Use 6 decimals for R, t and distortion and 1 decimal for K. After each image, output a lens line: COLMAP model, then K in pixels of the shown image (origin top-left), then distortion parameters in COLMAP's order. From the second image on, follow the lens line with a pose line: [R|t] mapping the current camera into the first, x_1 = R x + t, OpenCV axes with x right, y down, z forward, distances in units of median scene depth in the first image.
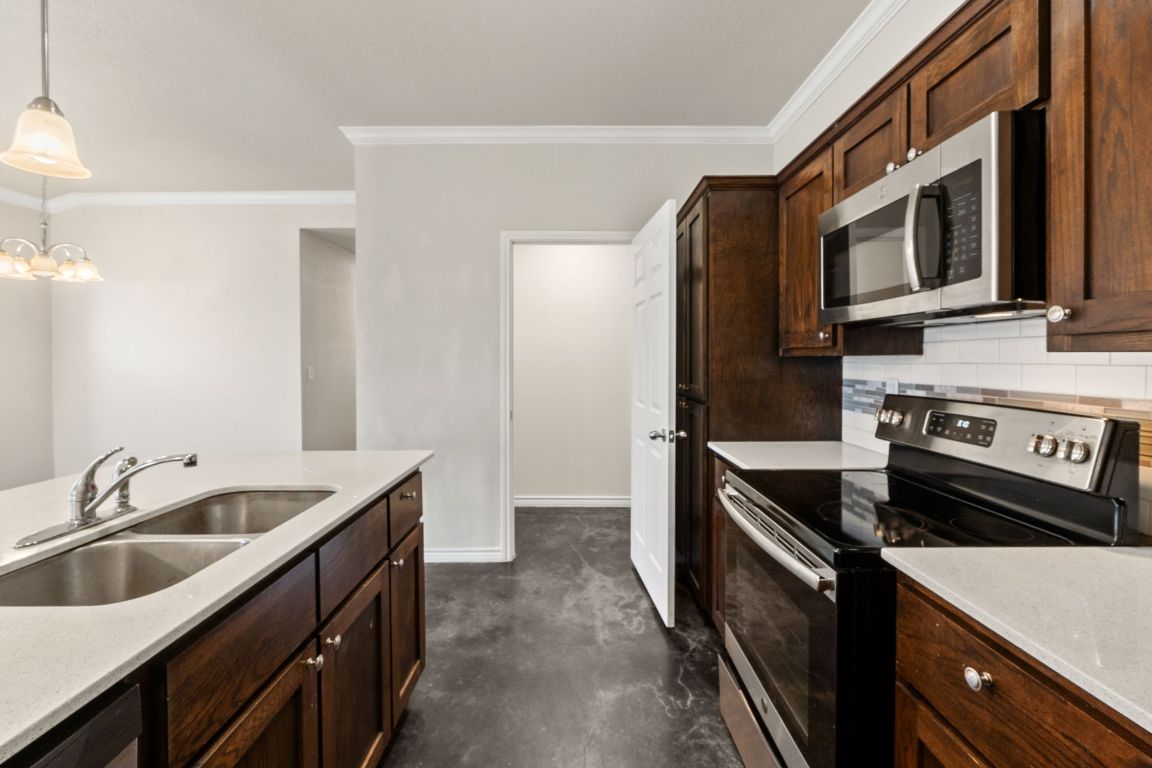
lens RADIAL K [[487.3, 0, 571.8], [0, 487.3, 359.8], [0, 0, 1]] dist [-0.001186, -0.000126]
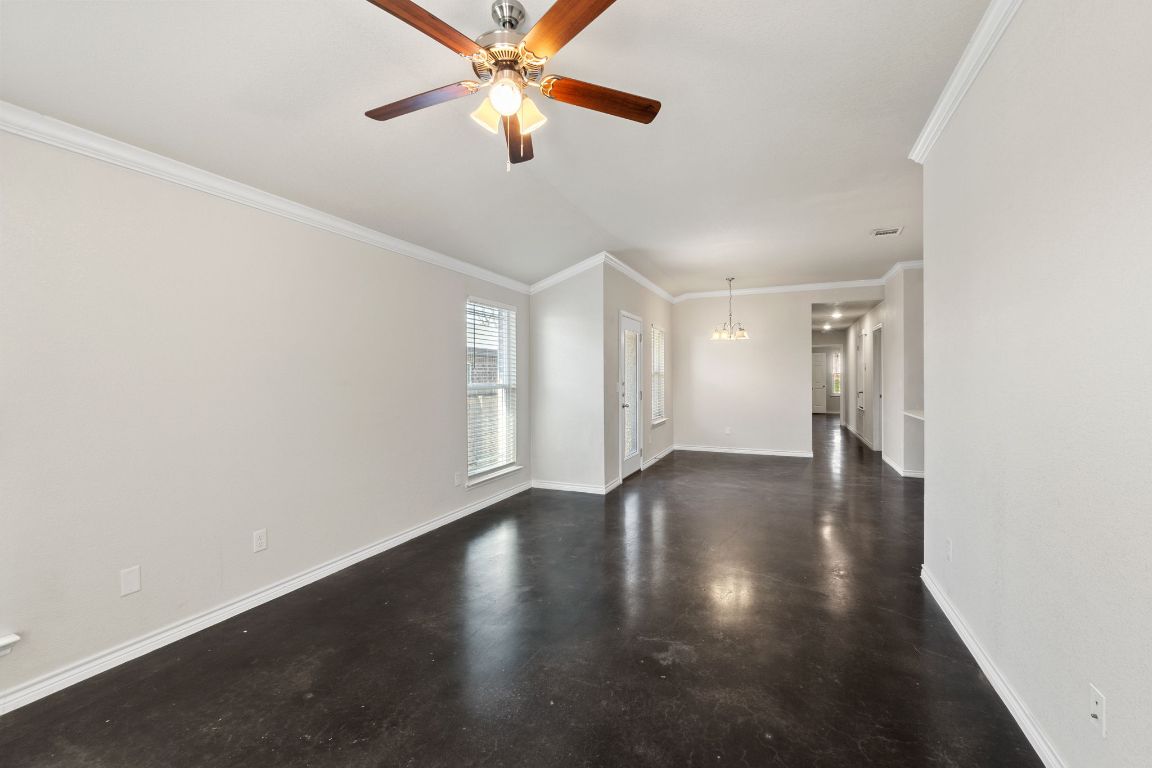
lens RADIAL K [[480.8, 0, 573.5], [0, 480.8, 377.8], [0, 0, 1]] dist [0.000891, 0.000042]
pose [[0.915365, -0.000326, -0.402624, -1.261514], [-0.000029, 1.000000, -0.000875, 0.017504], [0.402624, 0.000813, 0.915365, -1.971140]]
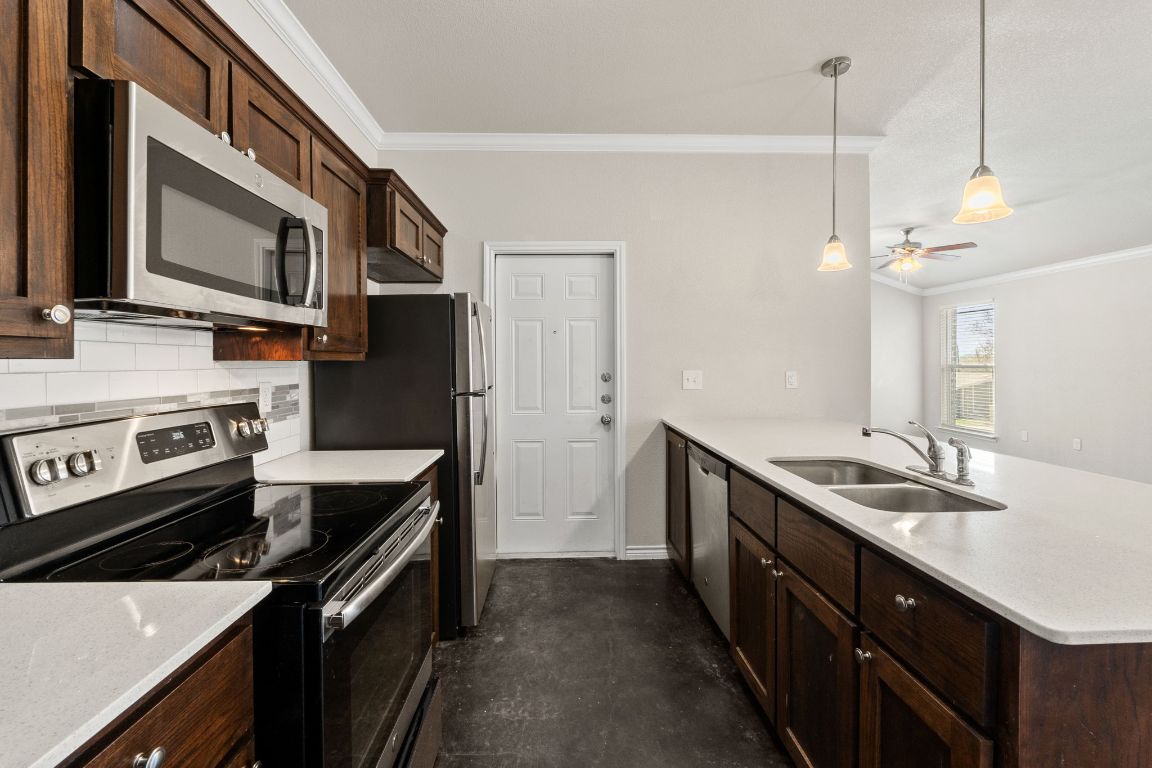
lens RADIAL K [[486.2, 0, 571.7], [0, 486.2, 370.9], [0, 0, 1]] dist [-0.005986, -0.000277]
pose [[-0.999435, 0.013015, -0.030975, 0.060432], [0.012340, 0.999684, 0.021886, -0.000127], [0.031250, 0.021492, -0.999281, 1.217651]]
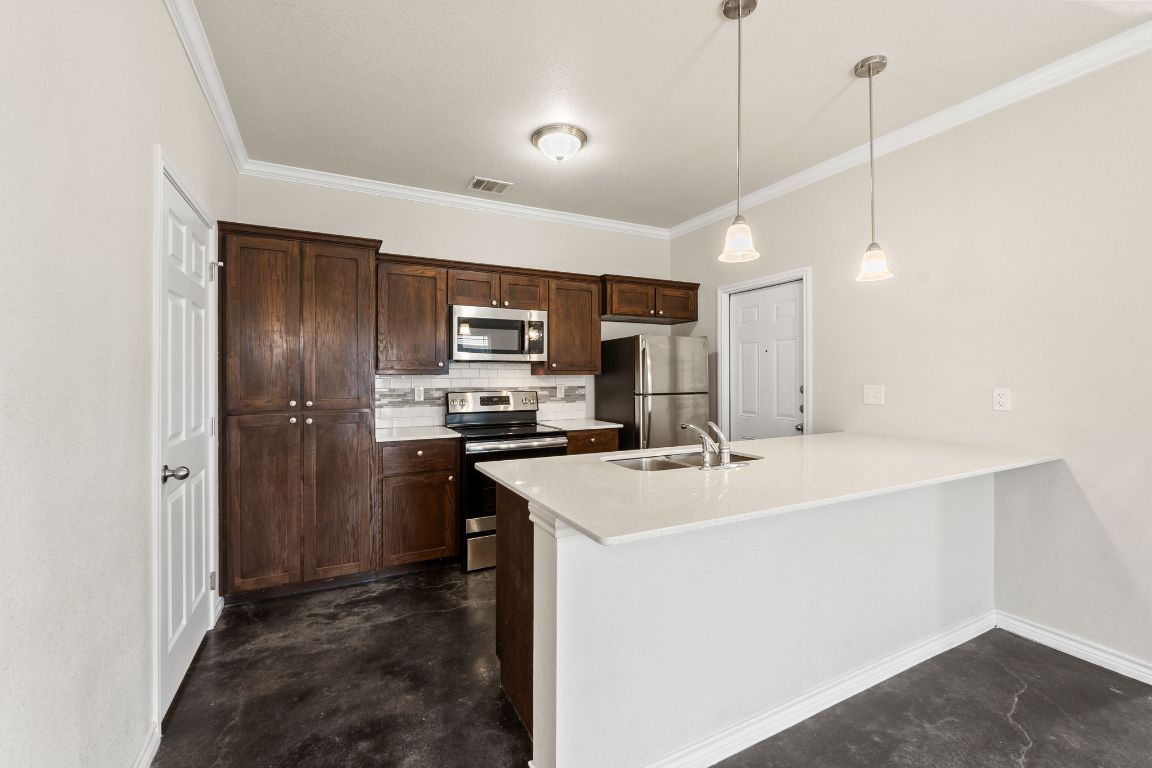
lens RADIAL K [[480.8, 0, 573.5], [0, 480.8, 377.8], [0, 0, 1]] dist [0.000891, 0.000042]
pose [[-0.455025, 0.006009, 0.890458, -1.179709], [0.006714, 0.999972, -0.003317, 0.013266], [-0.890453, 0.004469, -0.455053, 1.172271]]
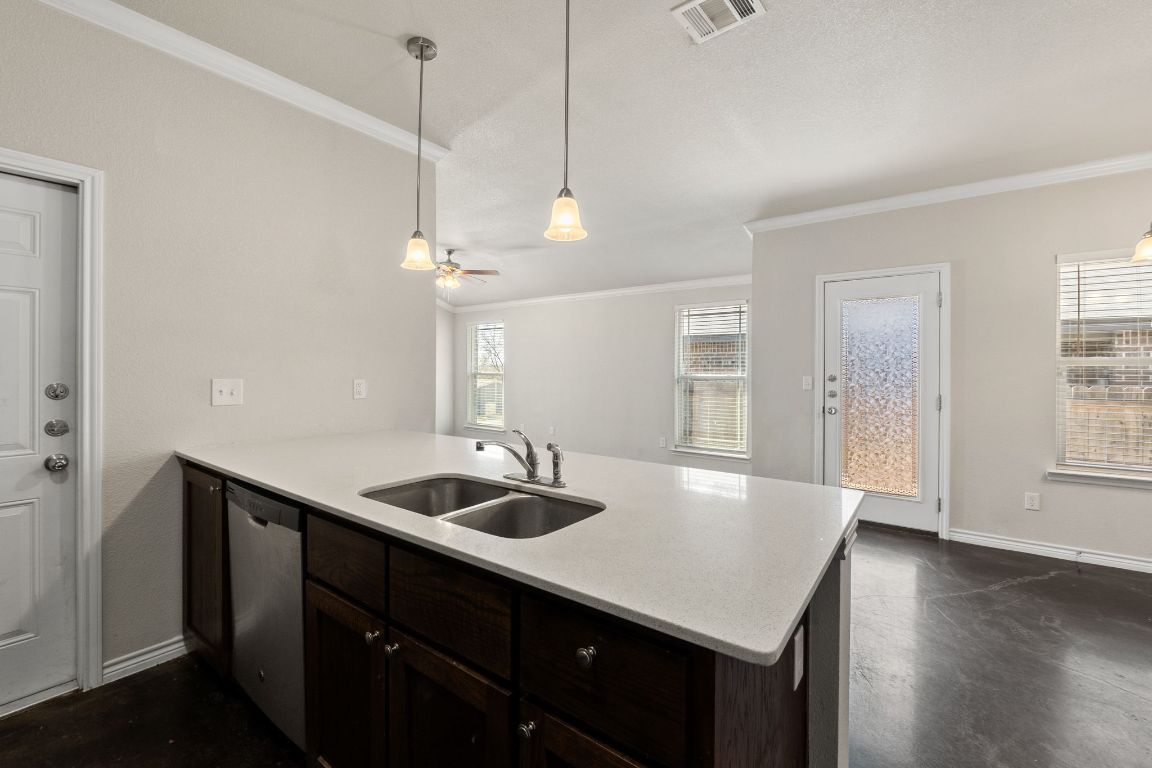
lens RADIAL K [[486.2, 0, 571.7], [0, 486.2, 370.9], [0, 0, 1]] dist [-0.005986, -0.000277]
pose [[-0.601669, 0.007213, -0.798713, 0.046208], [-0.002481, 0.999938, 0.010900, 0.003864], [0.798742, 0.008540, -0.601613, 1.001205]]
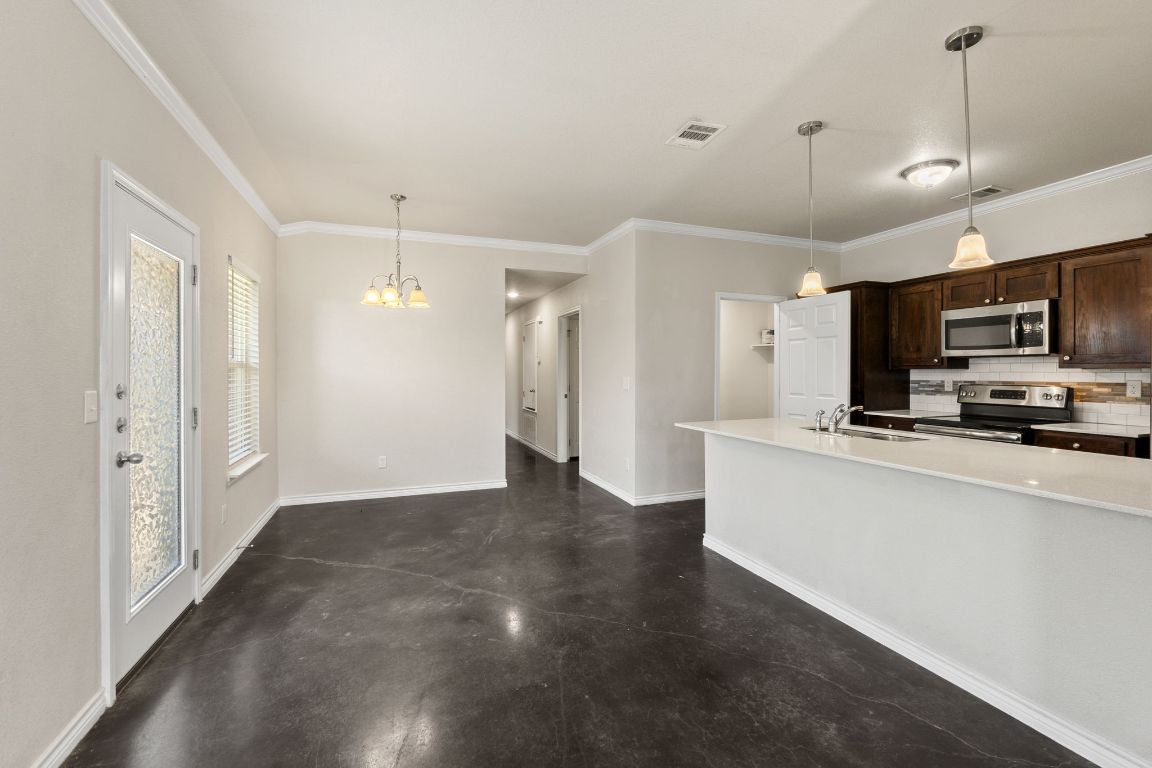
lens RADIAL K [[486.2, 0, 571.7], [0, 486.2, 370.9], [0, 0, 1]] dist [-0.005986, -0.000277]
pose [[0.939343, 0.001735, 0.342976, -1.617383], [-0.000219, 0.999990, -0.004460, 0.010296], [-0.342980, 0.004114, 0.939334, -0.495188]]
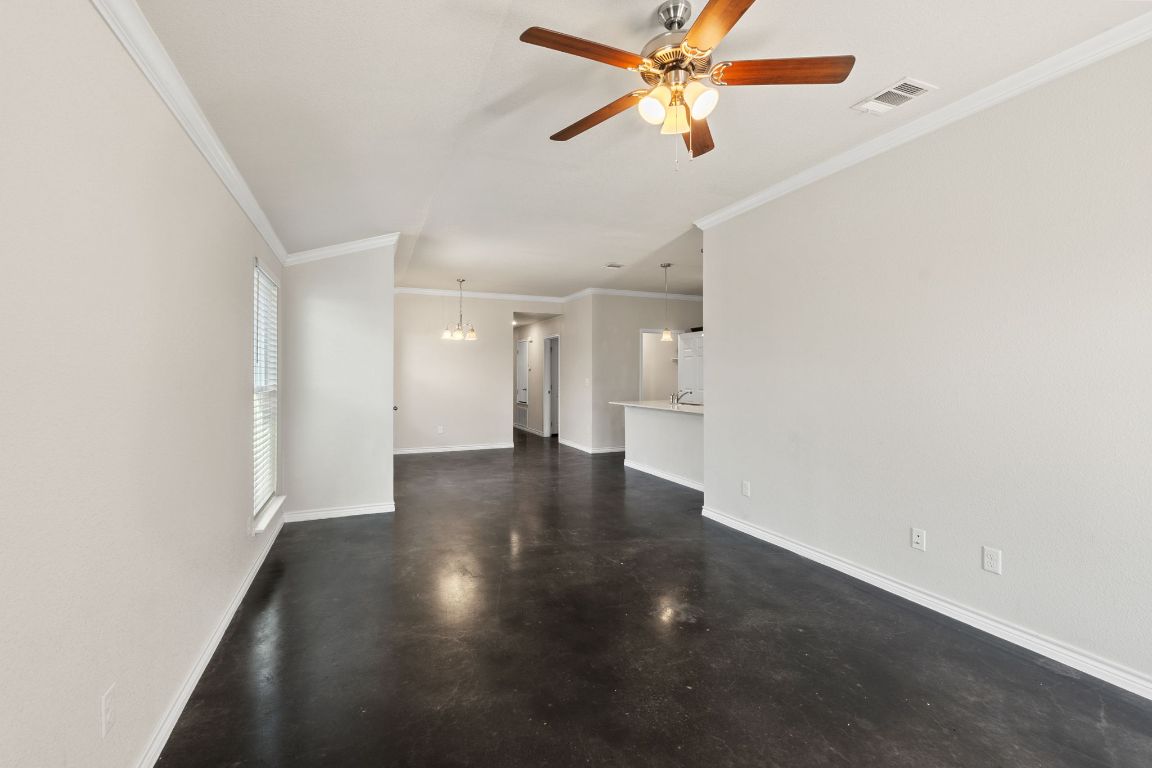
lens RADIAL K [[486.2, 0, 571.7], [0, 486.2, 370.9], [0, 0, 1]] dist [-0.005986, -0.000277]
pose [[0.920753, 0.006414, 0.390093, -2.214051], [-0.000848, 0.999895, -0.014438, 0.020741], [-0.390145, 0.012963, 0.920662, -1.954309]]
